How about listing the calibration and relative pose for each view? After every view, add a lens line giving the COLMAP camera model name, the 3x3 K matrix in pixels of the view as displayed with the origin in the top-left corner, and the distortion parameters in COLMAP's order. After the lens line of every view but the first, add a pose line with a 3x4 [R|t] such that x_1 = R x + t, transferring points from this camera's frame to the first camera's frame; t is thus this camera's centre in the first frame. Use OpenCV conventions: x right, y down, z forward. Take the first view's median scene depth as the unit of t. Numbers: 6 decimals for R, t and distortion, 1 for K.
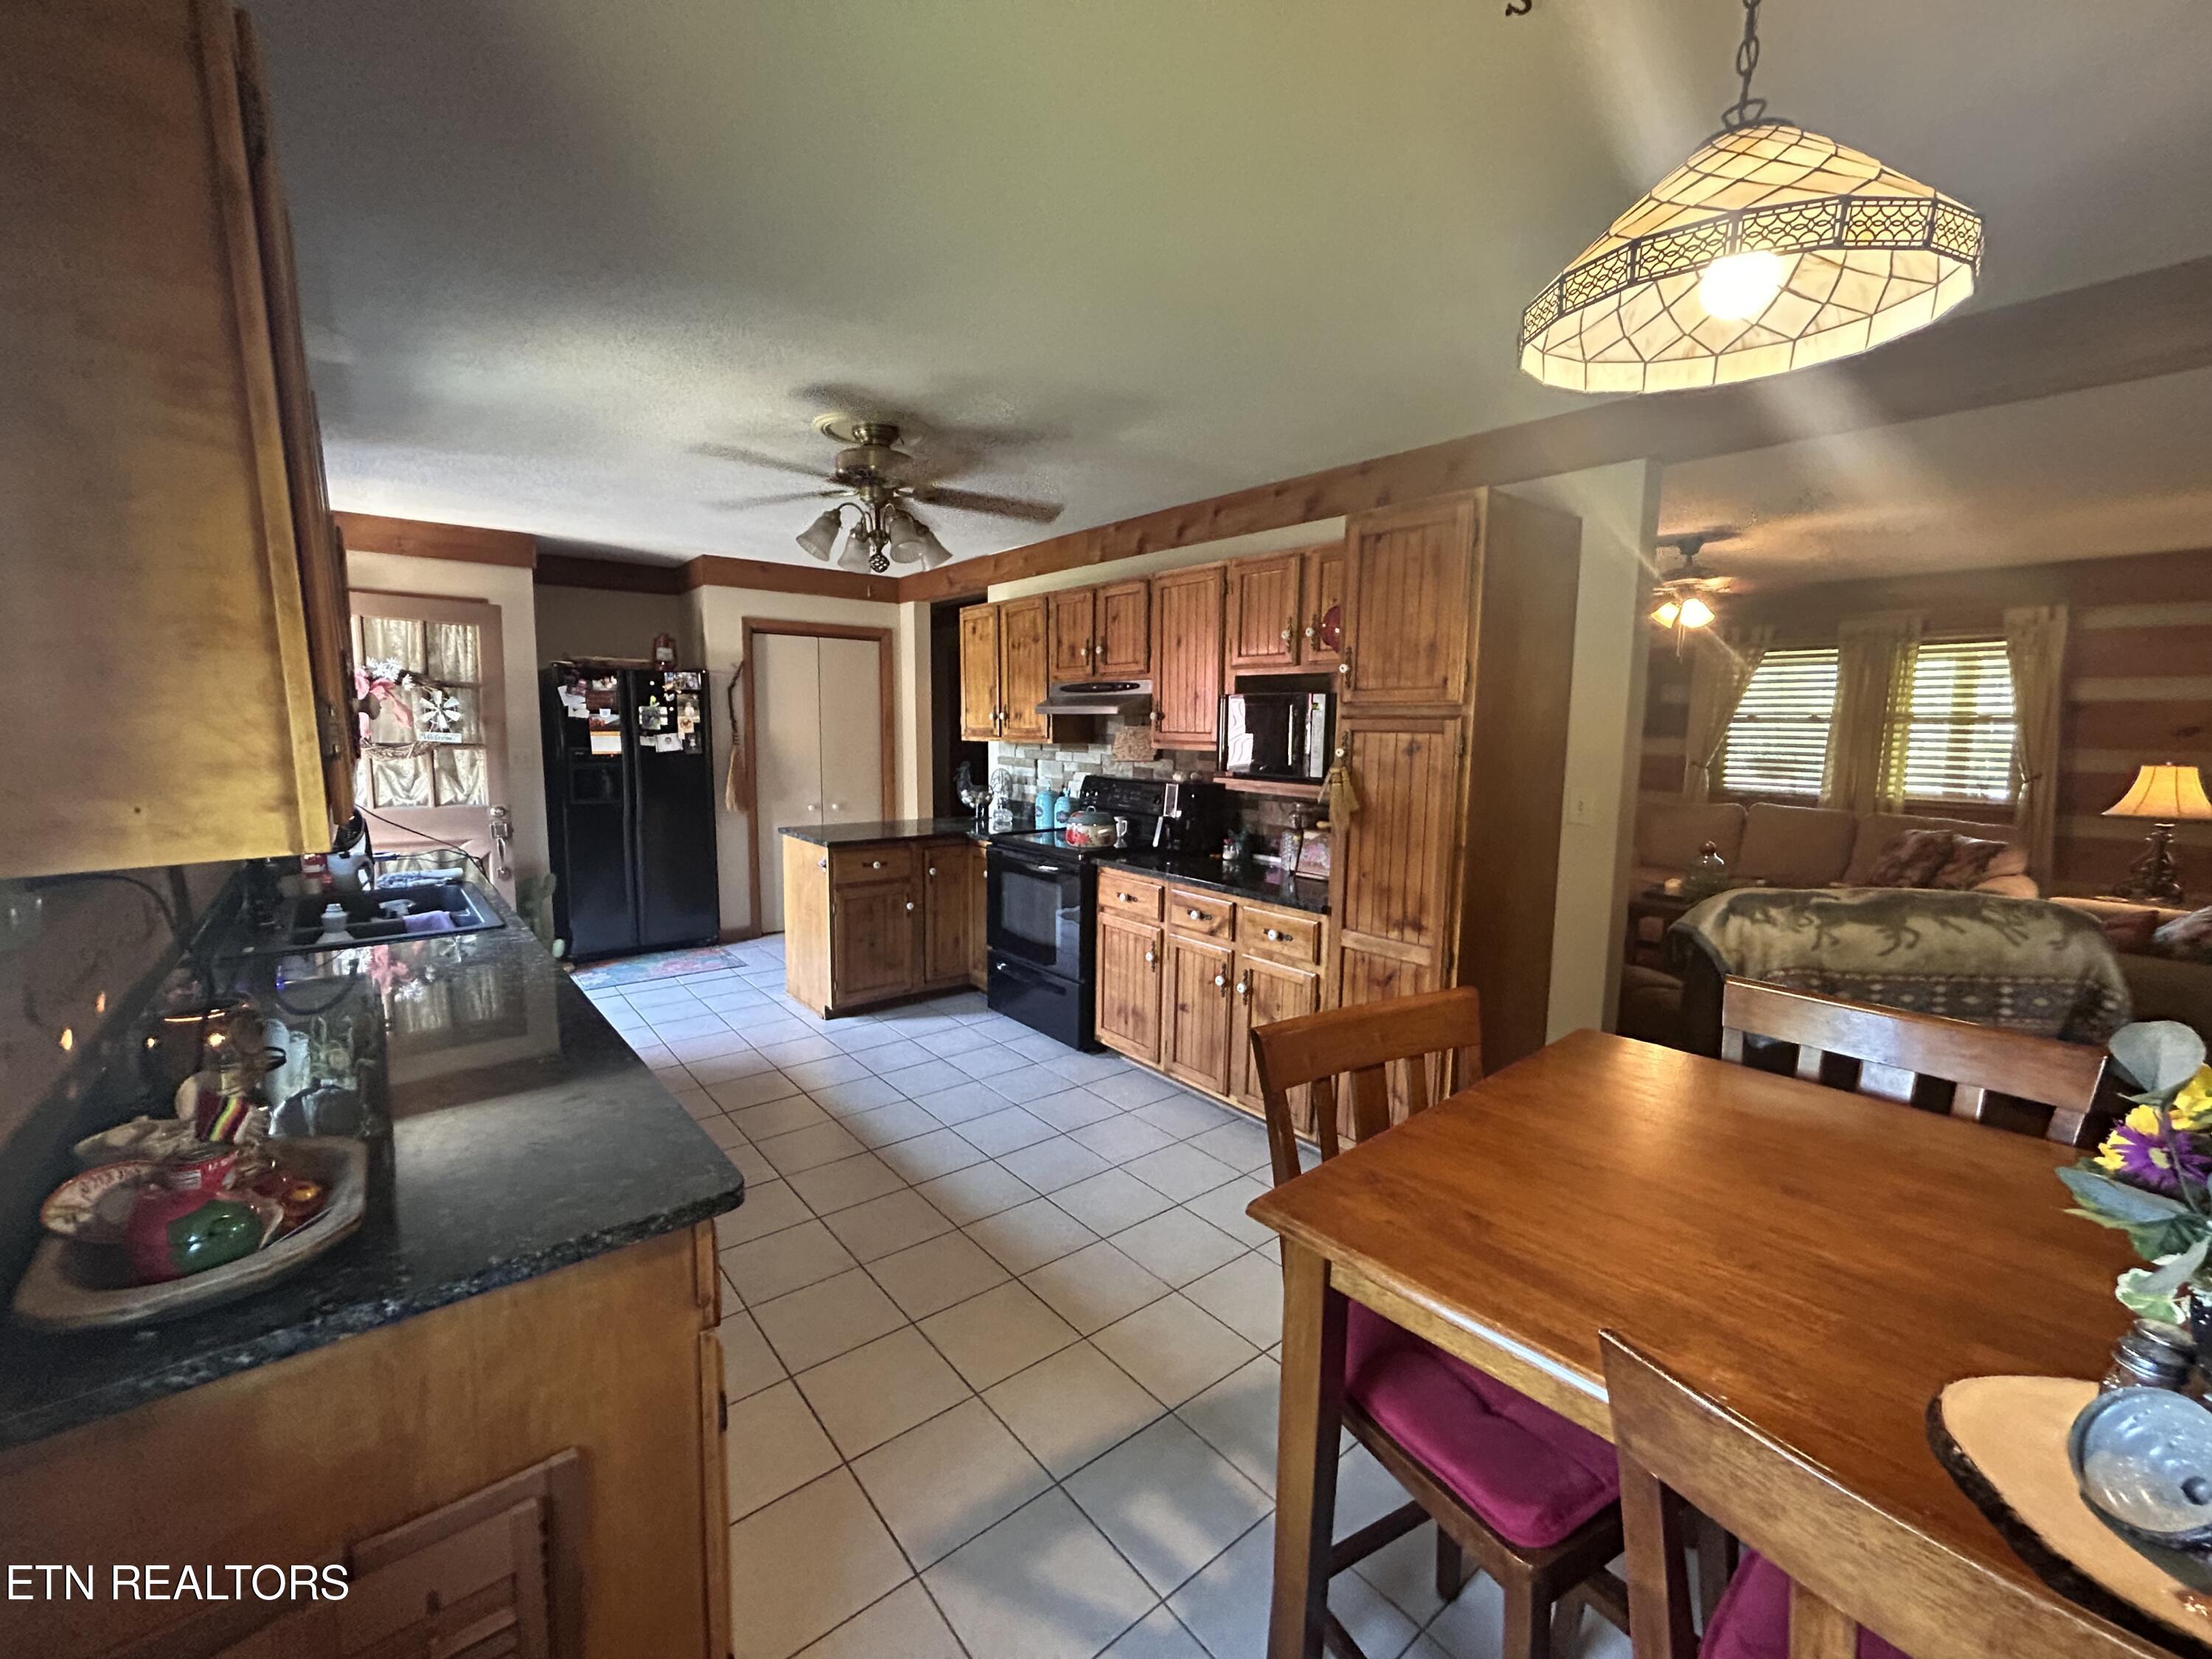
lens RADIAL K [[899.2, 0, 1101.2], [0, 899.2, 829.9], [0, 0, 1]] dist [0.001495, 0.000022]
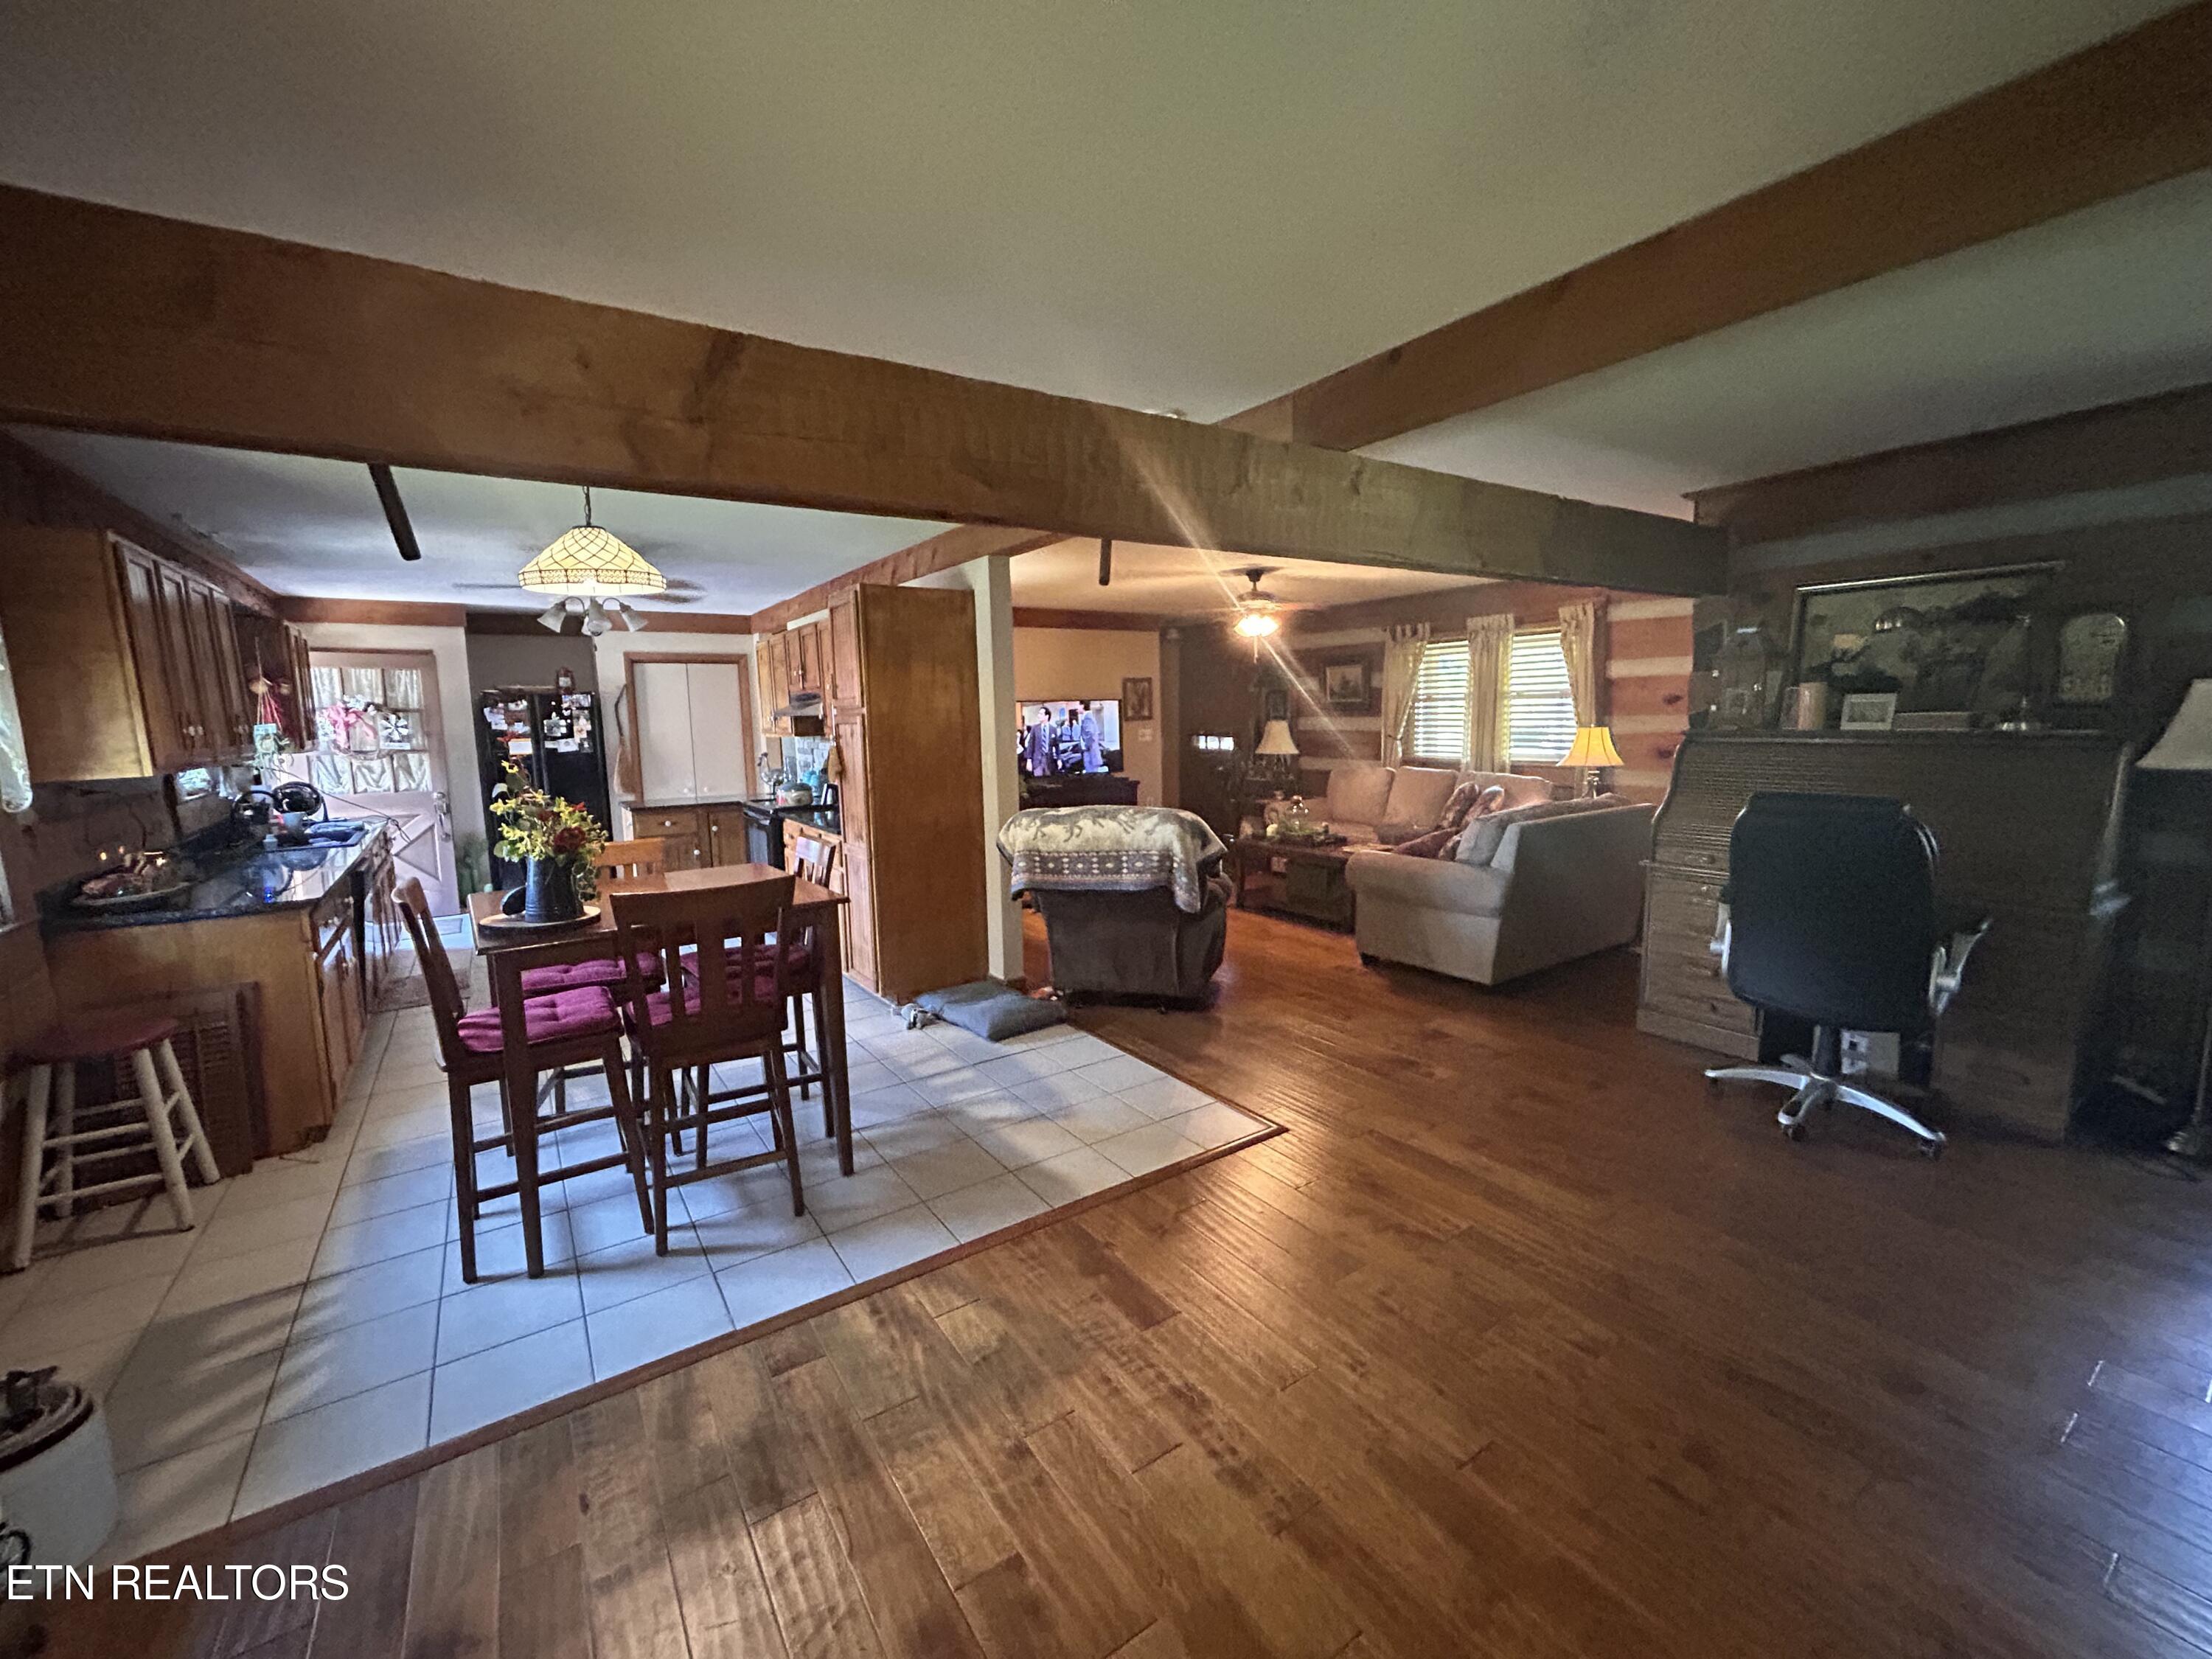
lens RADIAL K [[899.2, 0, 1101.4], [0, 899.2, 830.0], [0, 0, 1]] dist [0.001495, 0.000022]
pose [[0.995854, -0.023106, -0.087979, 0.524214], [0.023747, 0.999699, 0.006243, 0.051249], [0.087808, -0.008306, 0.996103, -0.361168]]
